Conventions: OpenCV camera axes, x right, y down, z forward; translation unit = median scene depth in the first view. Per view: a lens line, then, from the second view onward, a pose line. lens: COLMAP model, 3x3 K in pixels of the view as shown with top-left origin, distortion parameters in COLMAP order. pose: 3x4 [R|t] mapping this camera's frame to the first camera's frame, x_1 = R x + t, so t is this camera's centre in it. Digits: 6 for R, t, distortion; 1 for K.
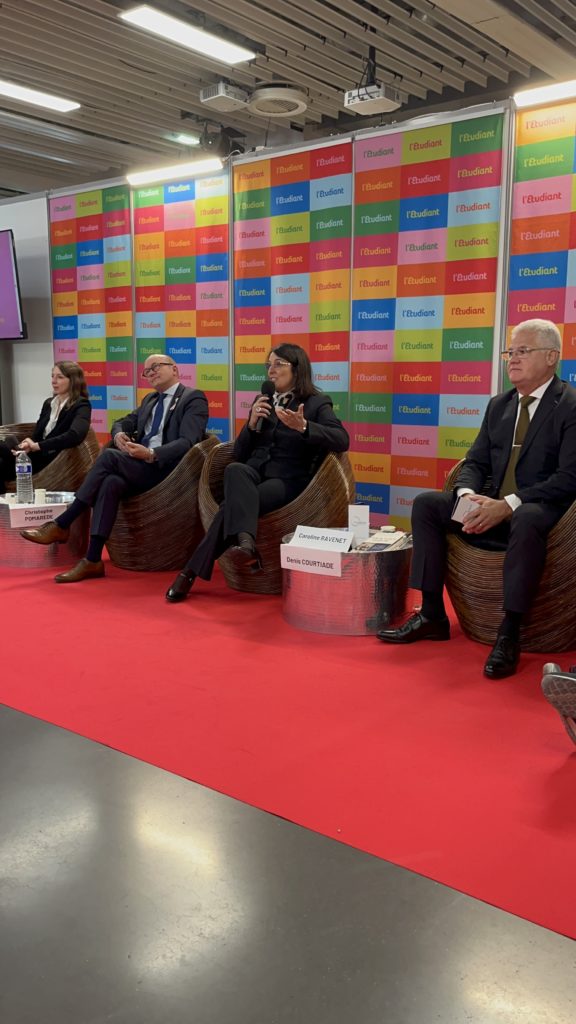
lens RADIAL K [[890.1, 0, 288.0], [0, 890.1, 512.0], [0, 0, 1]] dist [0.053873, -0.061108]
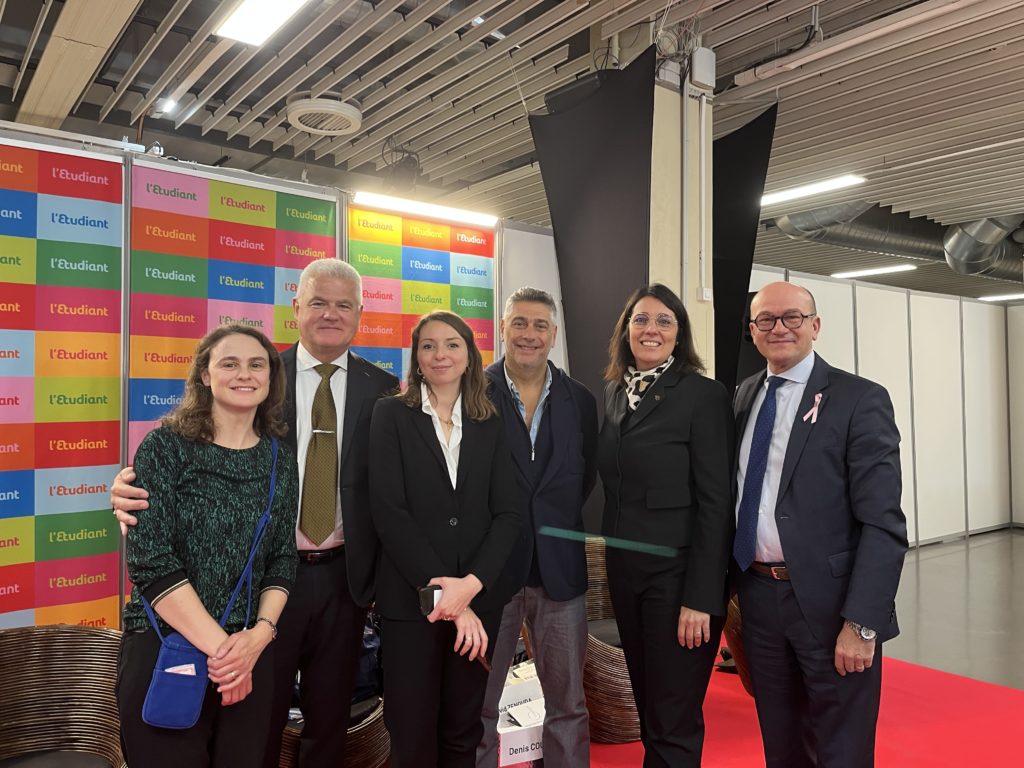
lens RADIAL K [[774.9, 0, 513.6], [0, 774.9, 388.4], [0, 0, 1]] dist [0.045808, -0.062162]
pose [[0.200716, 0.001326, 0.979648, -0.490039], [0.145158, 0.988920, -0.031080, -0.174301], [-0.968835, 0.148442, 0.198300, 0.614782]]
